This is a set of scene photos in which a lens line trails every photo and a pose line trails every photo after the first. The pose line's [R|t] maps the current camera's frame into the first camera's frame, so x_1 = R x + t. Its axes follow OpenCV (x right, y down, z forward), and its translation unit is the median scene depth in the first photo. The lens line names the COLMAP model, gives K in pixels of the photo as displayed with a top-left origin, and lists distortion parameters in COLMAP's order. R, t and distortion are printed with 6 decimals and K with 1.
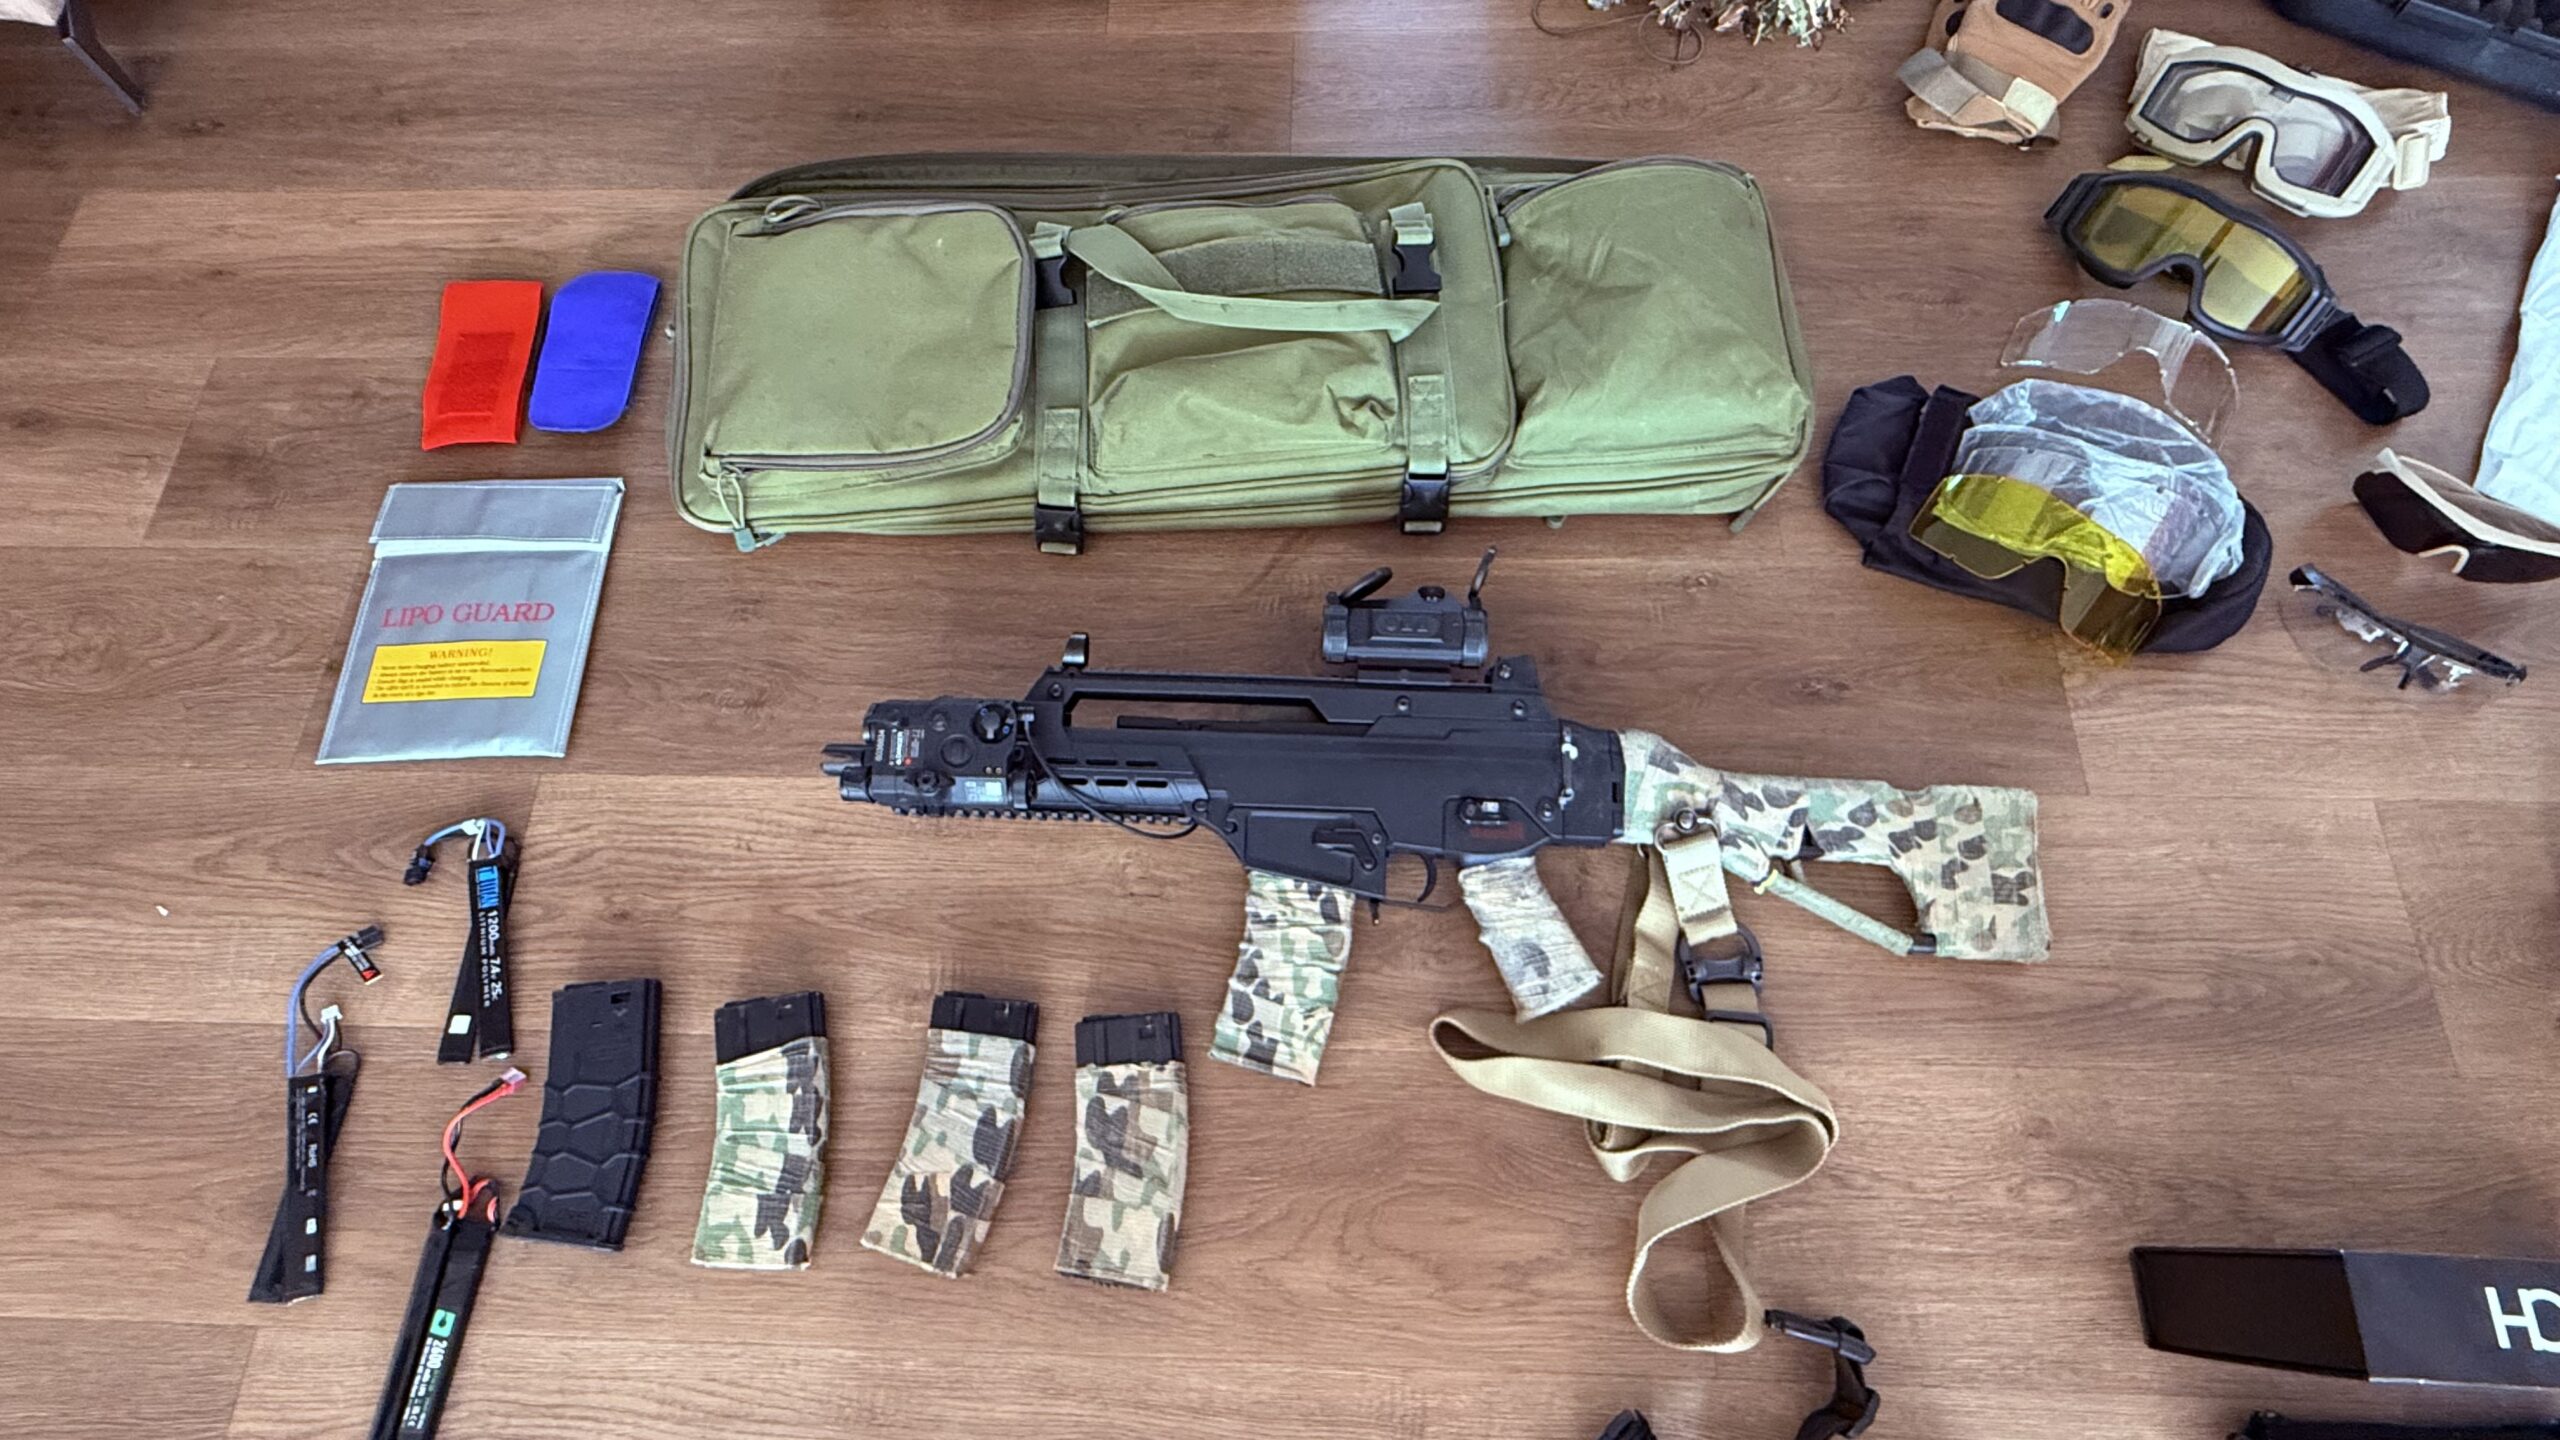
lens RADIAL K [[1268.4, 0, 1280.0], [0, 1268.4, 720.0], [0, 0, 1]] dist [-0.000802, 0.000067]
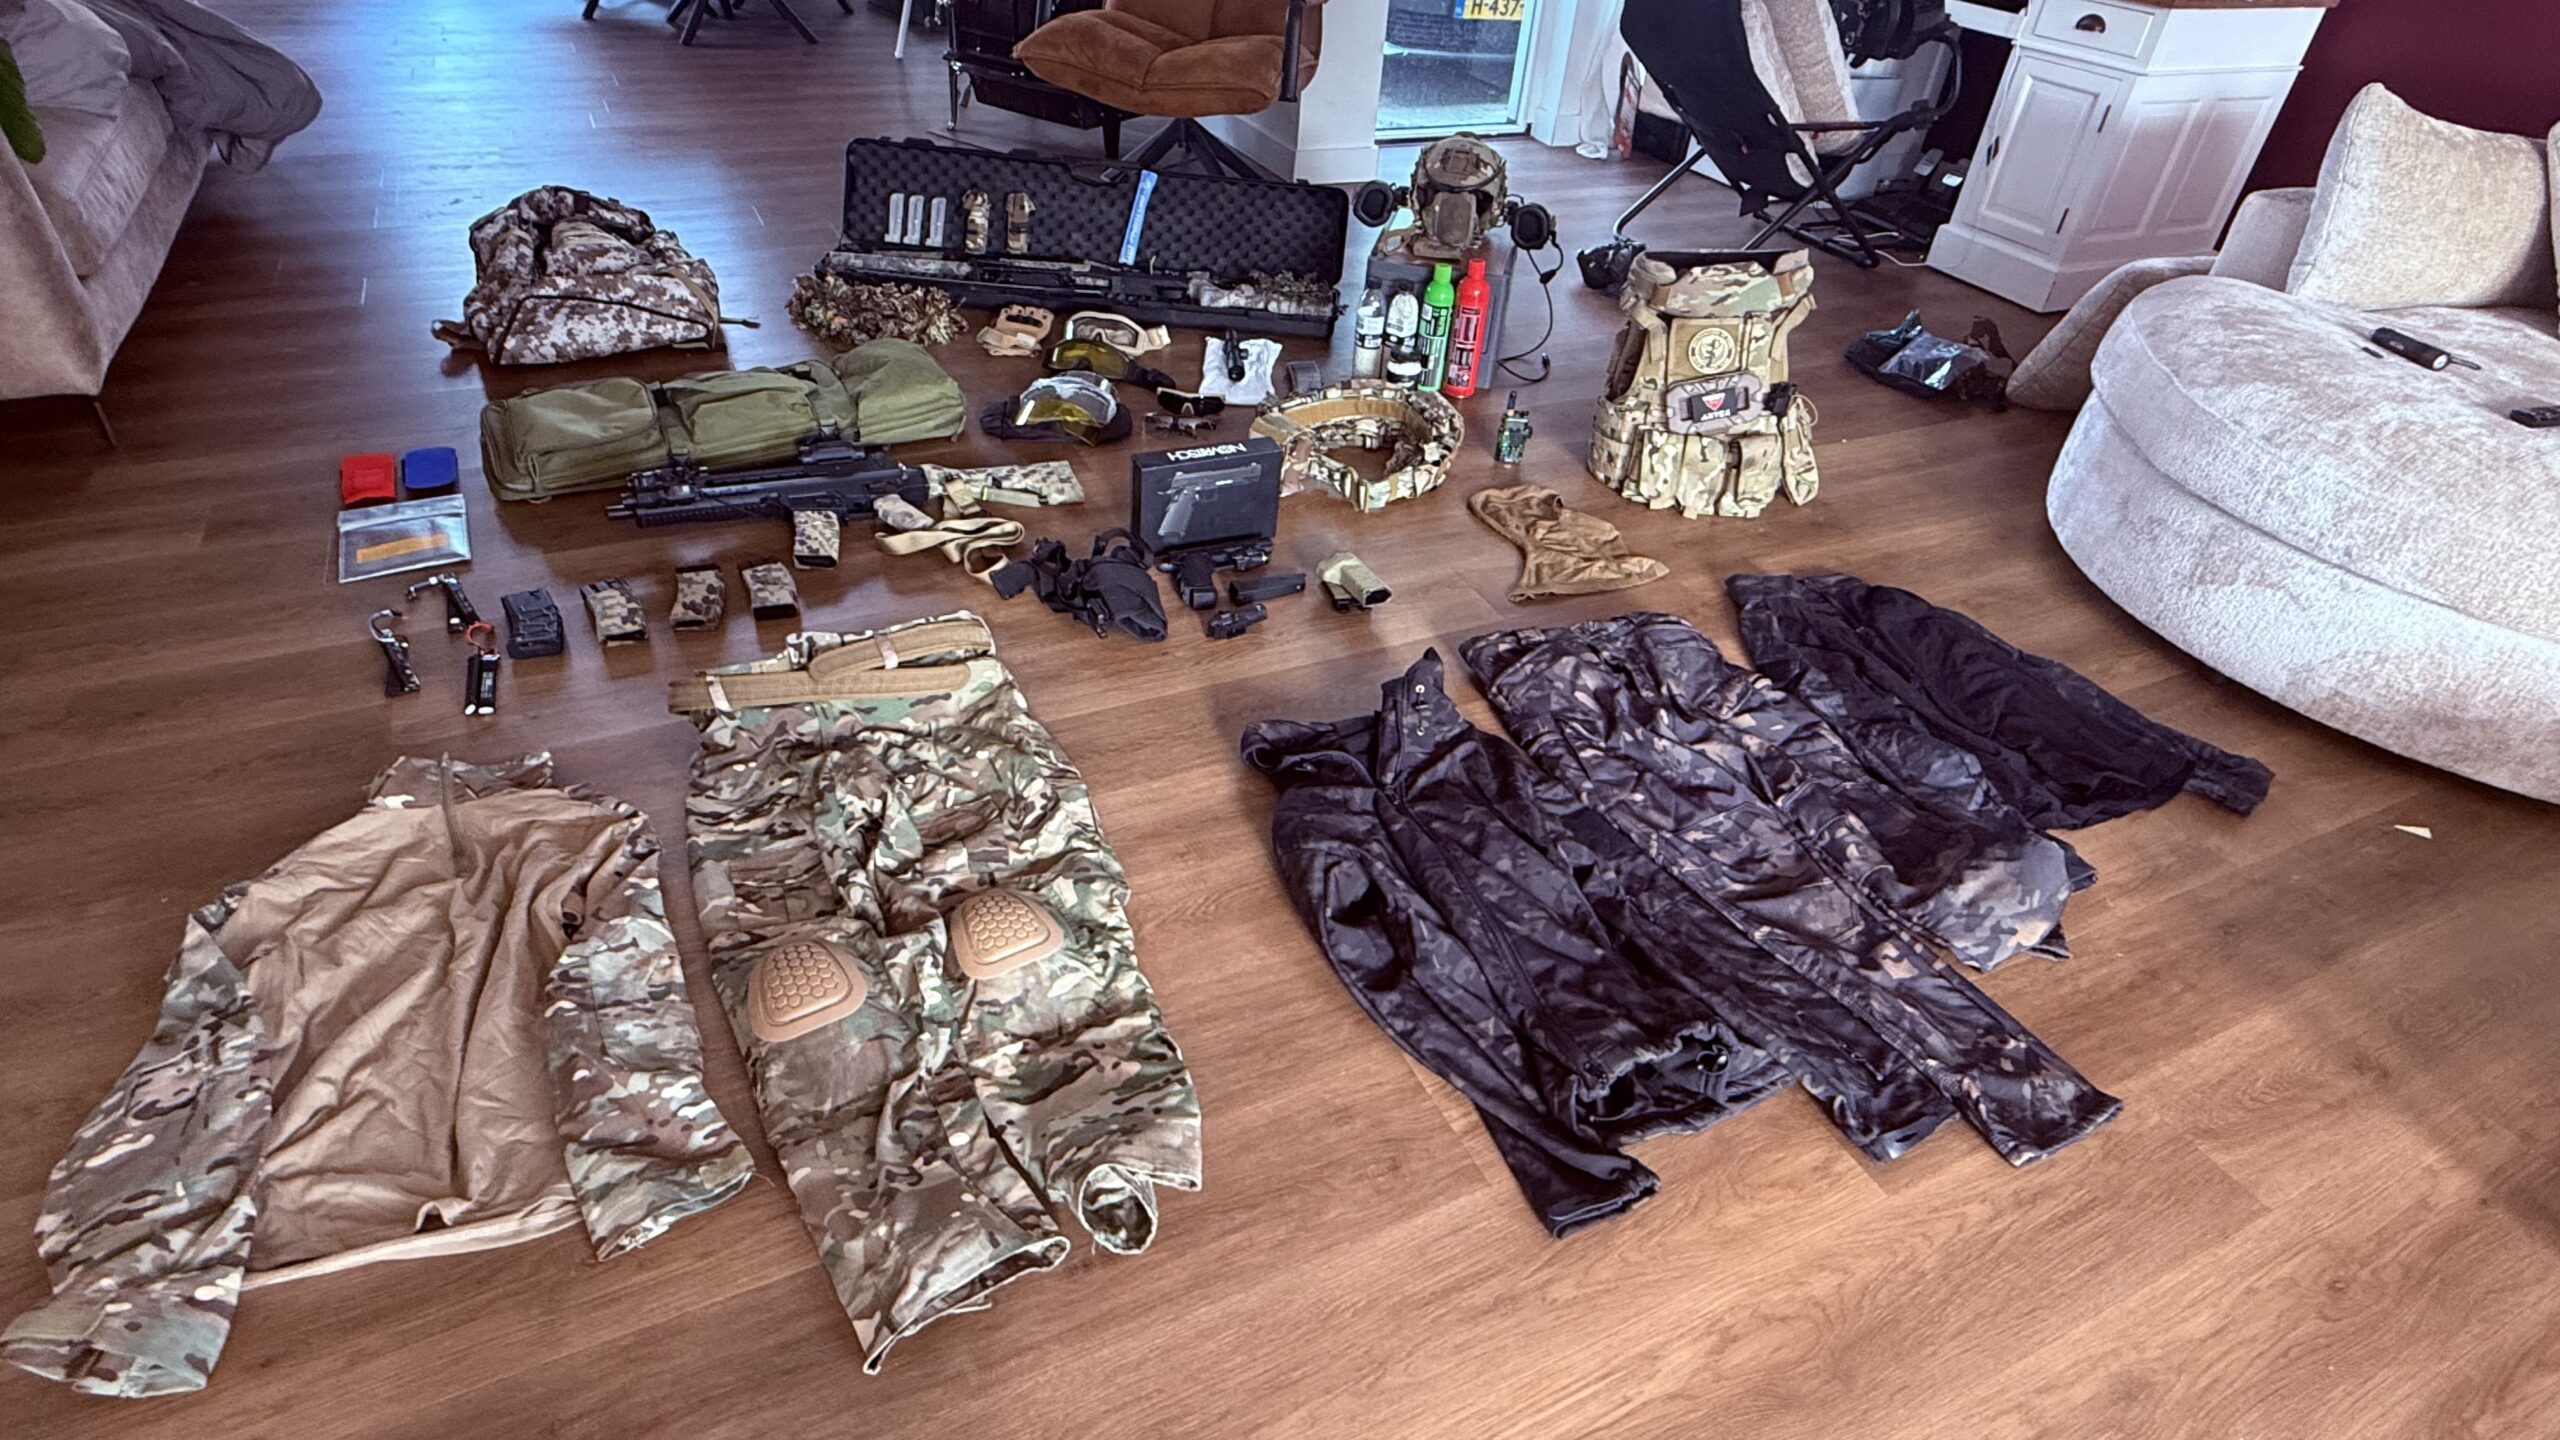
lens RADIAL K [[1268.4, 0, 1280.0], [0, 1268.4, 720.0], [0, 0, 1]] dist [-0.000802, 0.000067]
pose [[0.876166, -0.208953, 0.434364, -0.378507], [0.394387, 0.828859, -0.396802, 1.942826], [-0.277113, 0.518972, 0.808626, -1.220732]]
